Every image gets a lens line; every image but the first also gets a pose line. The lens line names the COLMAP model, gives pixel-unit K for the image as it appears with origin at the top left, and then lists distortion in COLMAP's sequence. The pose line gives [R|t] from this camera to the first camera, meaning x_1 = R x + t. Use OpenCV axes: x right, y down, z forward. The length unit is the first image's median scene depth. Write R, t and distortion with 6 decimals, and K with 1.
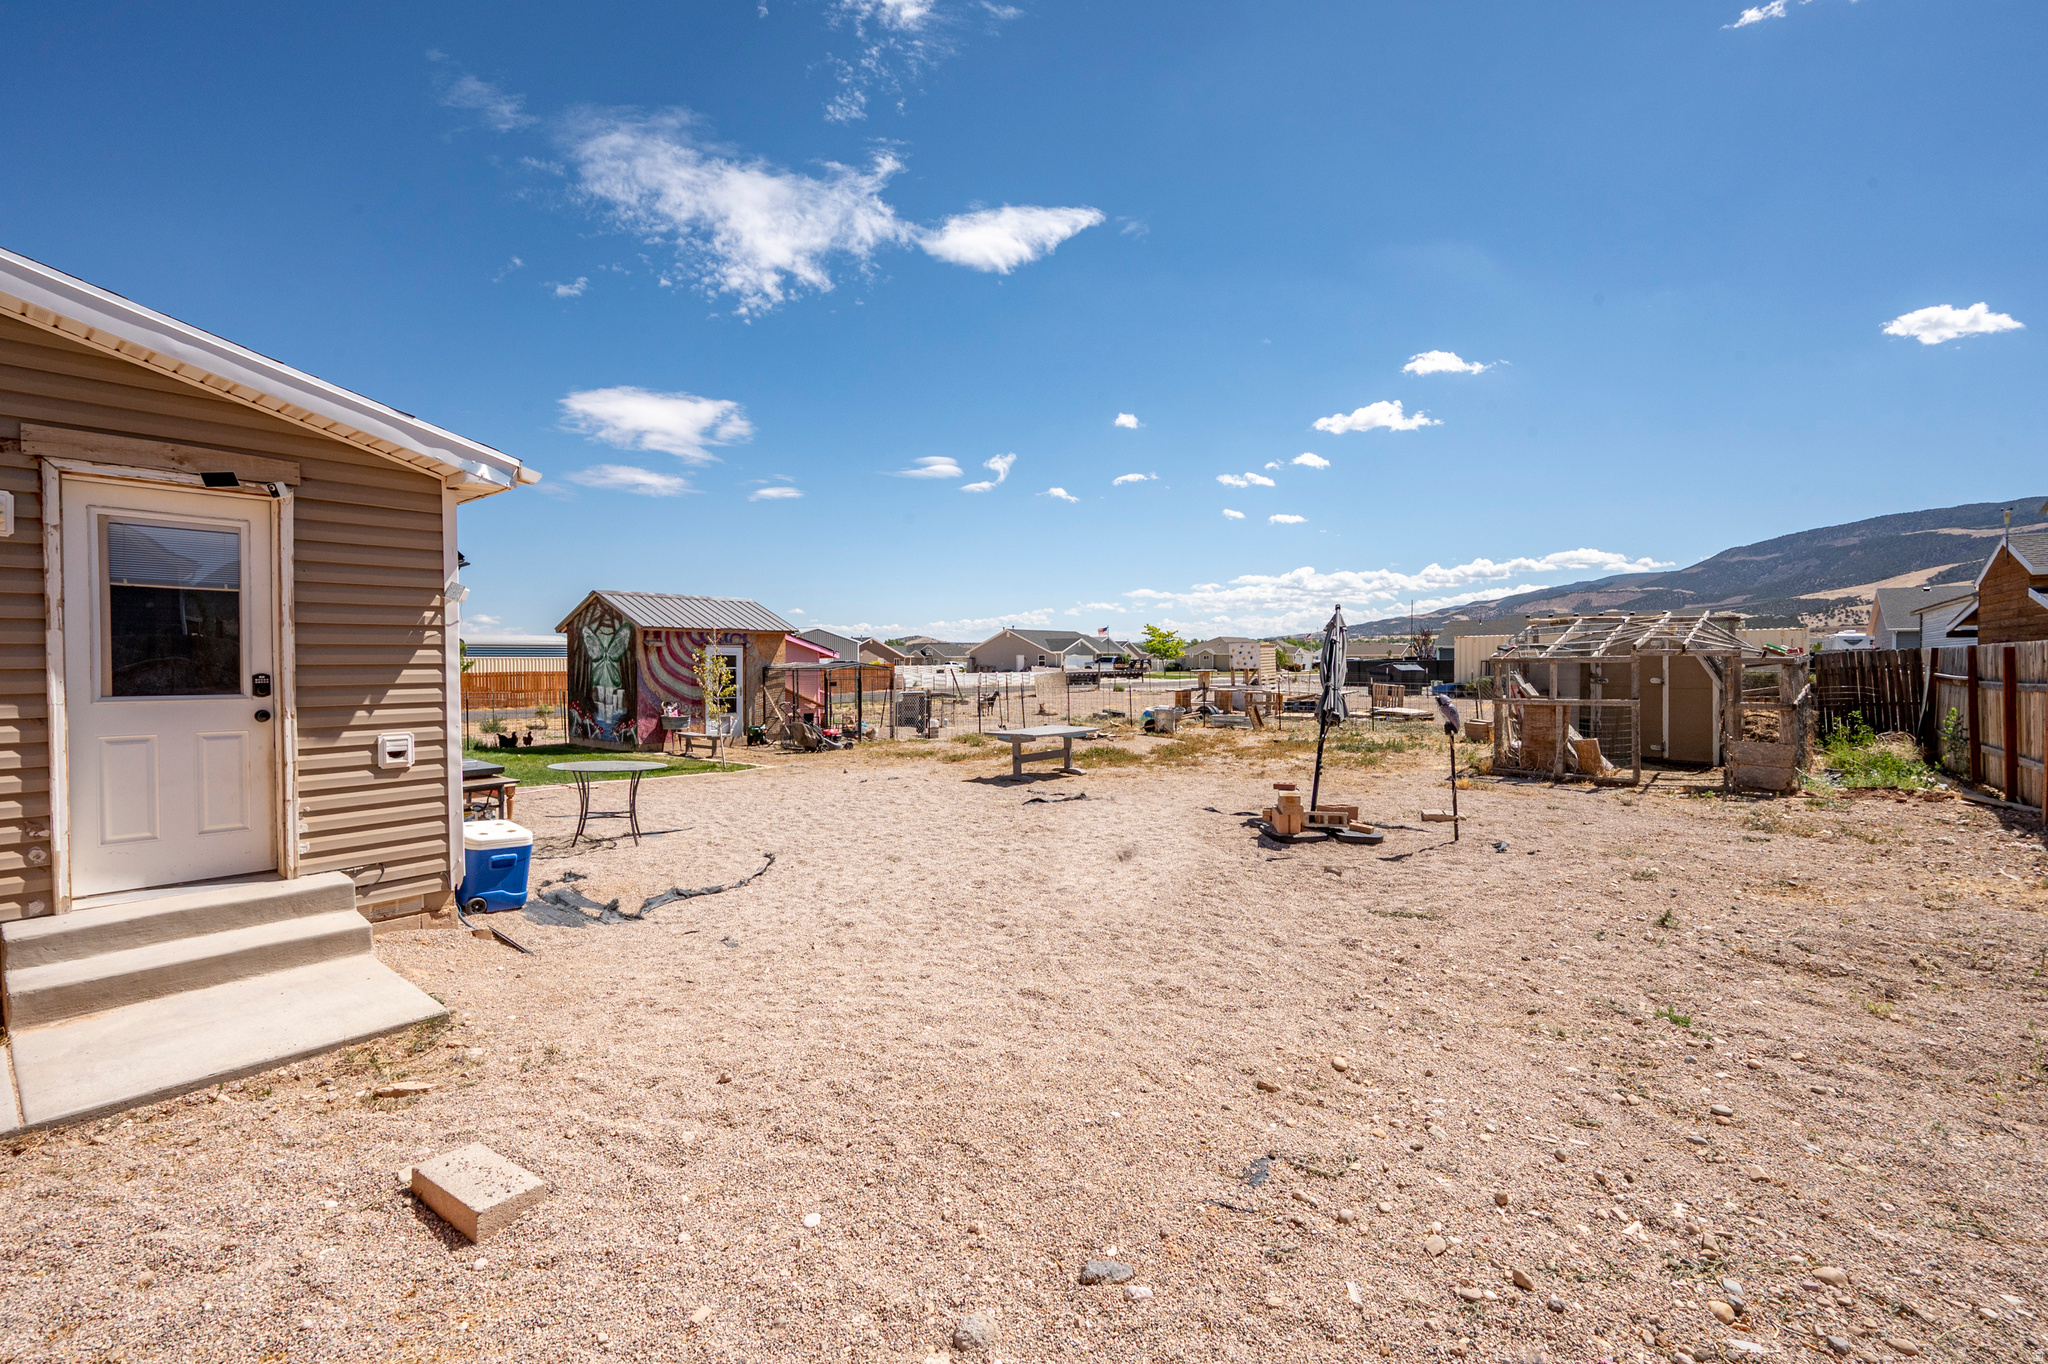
lens RADIAL K [[932.7, 0, 1024.0], [0, 932.7, 682.0], [0, 0, 1]] dist [-0.000513, -0.000169]
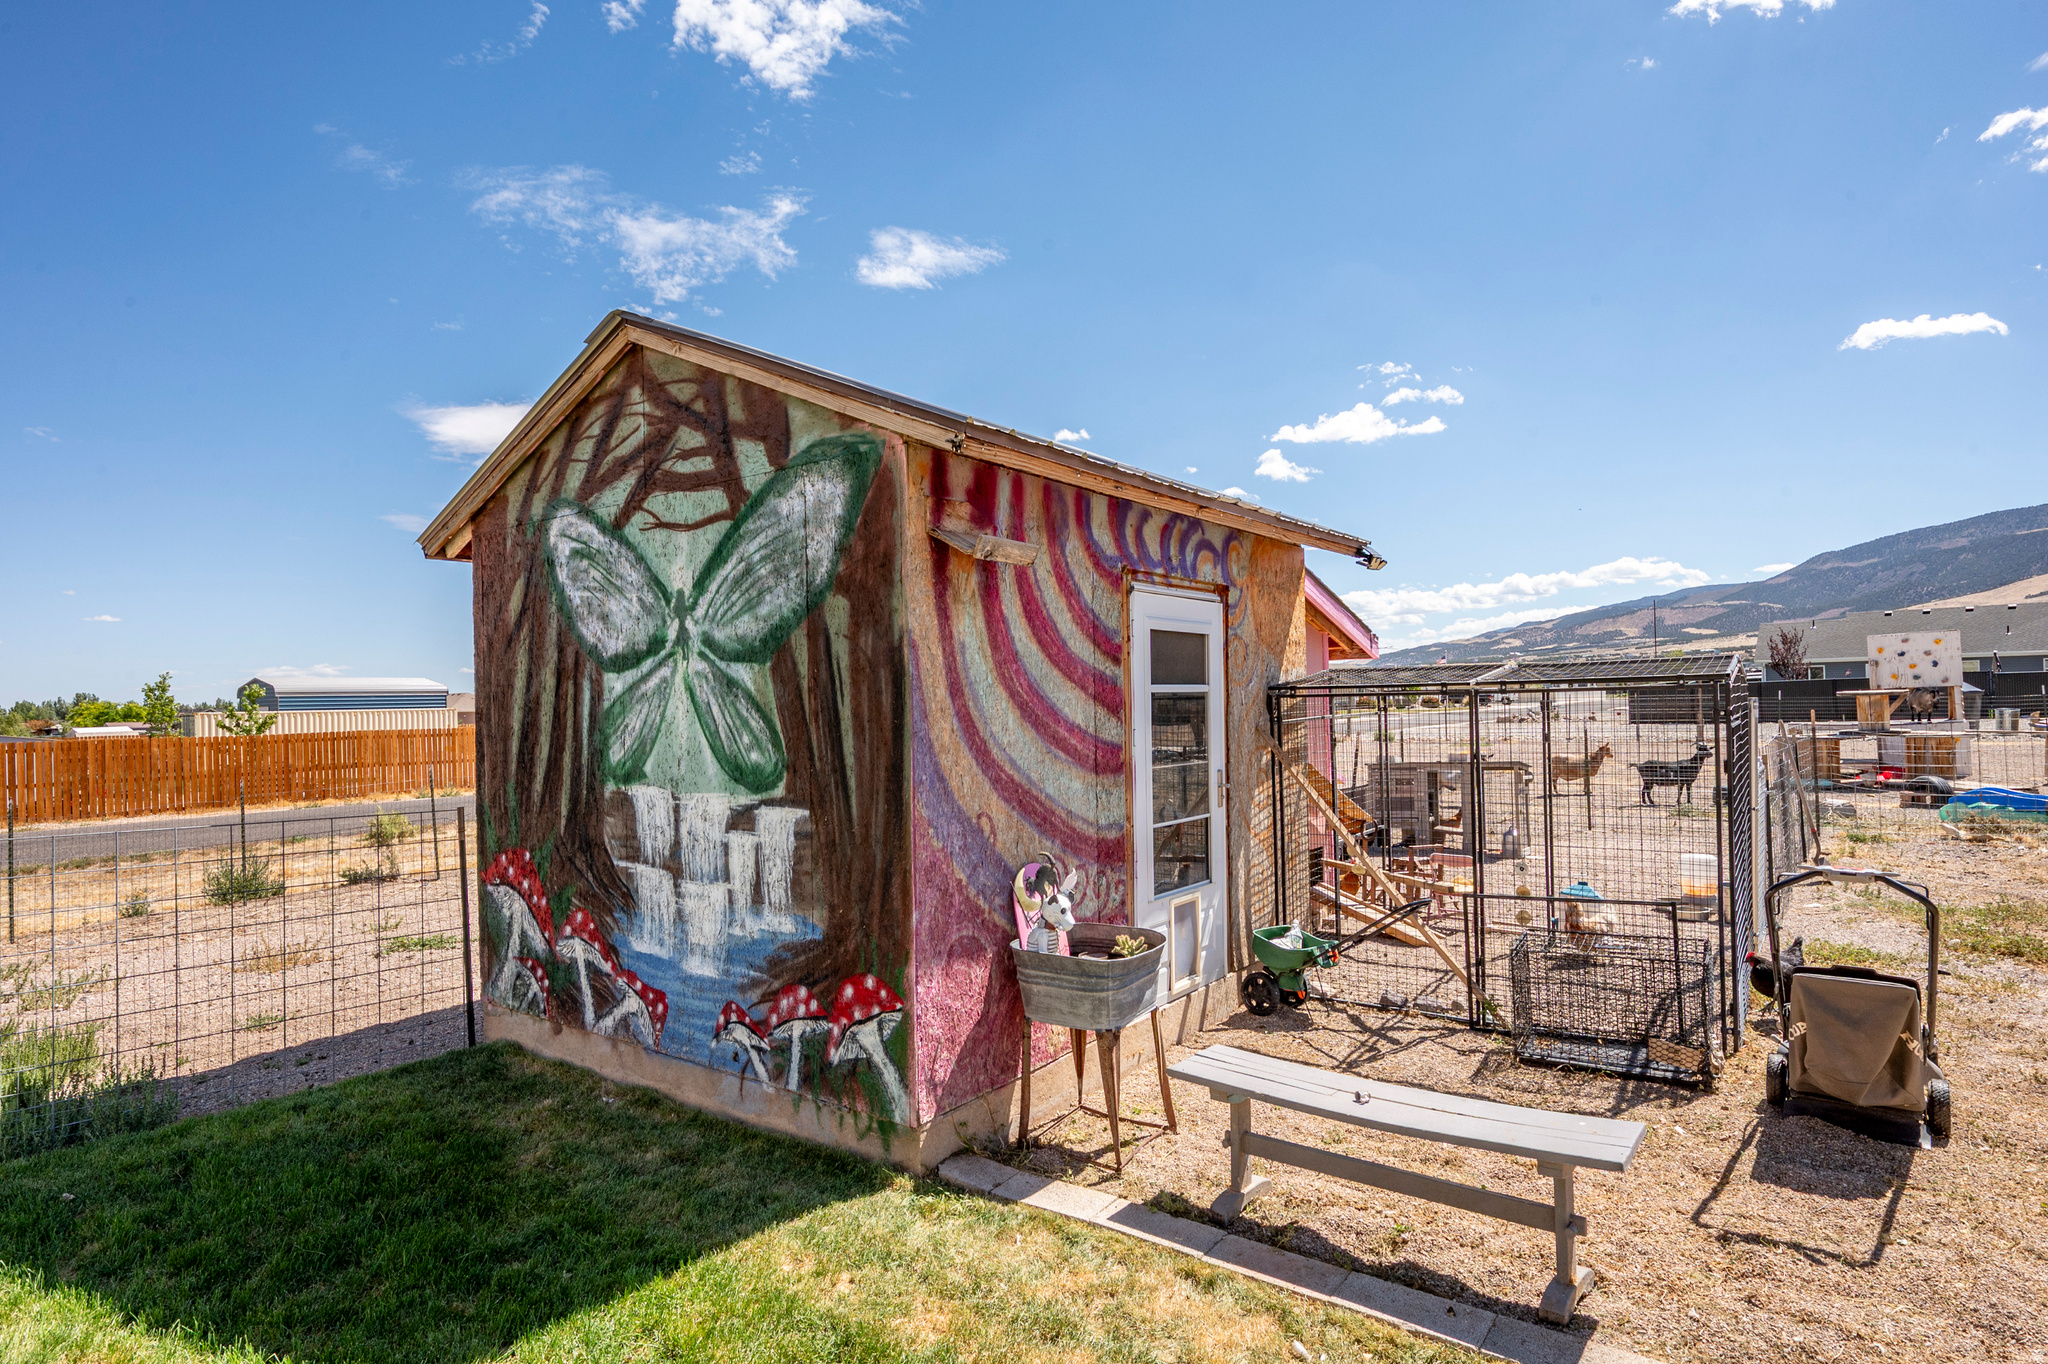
lens RADIAL K [[1114.1, 0, 1024.0], [0, 1114.1, 682.0], [0, 0, 1]] dist [-0.004273, -0.000326]
pose [[0.999111, -0.022831, 0.035426, -0.377068], [0.024355, 0.998770, -0.043197, -0.005763], [-0.034396, 0.044021, 0.998438, 0.746444]]
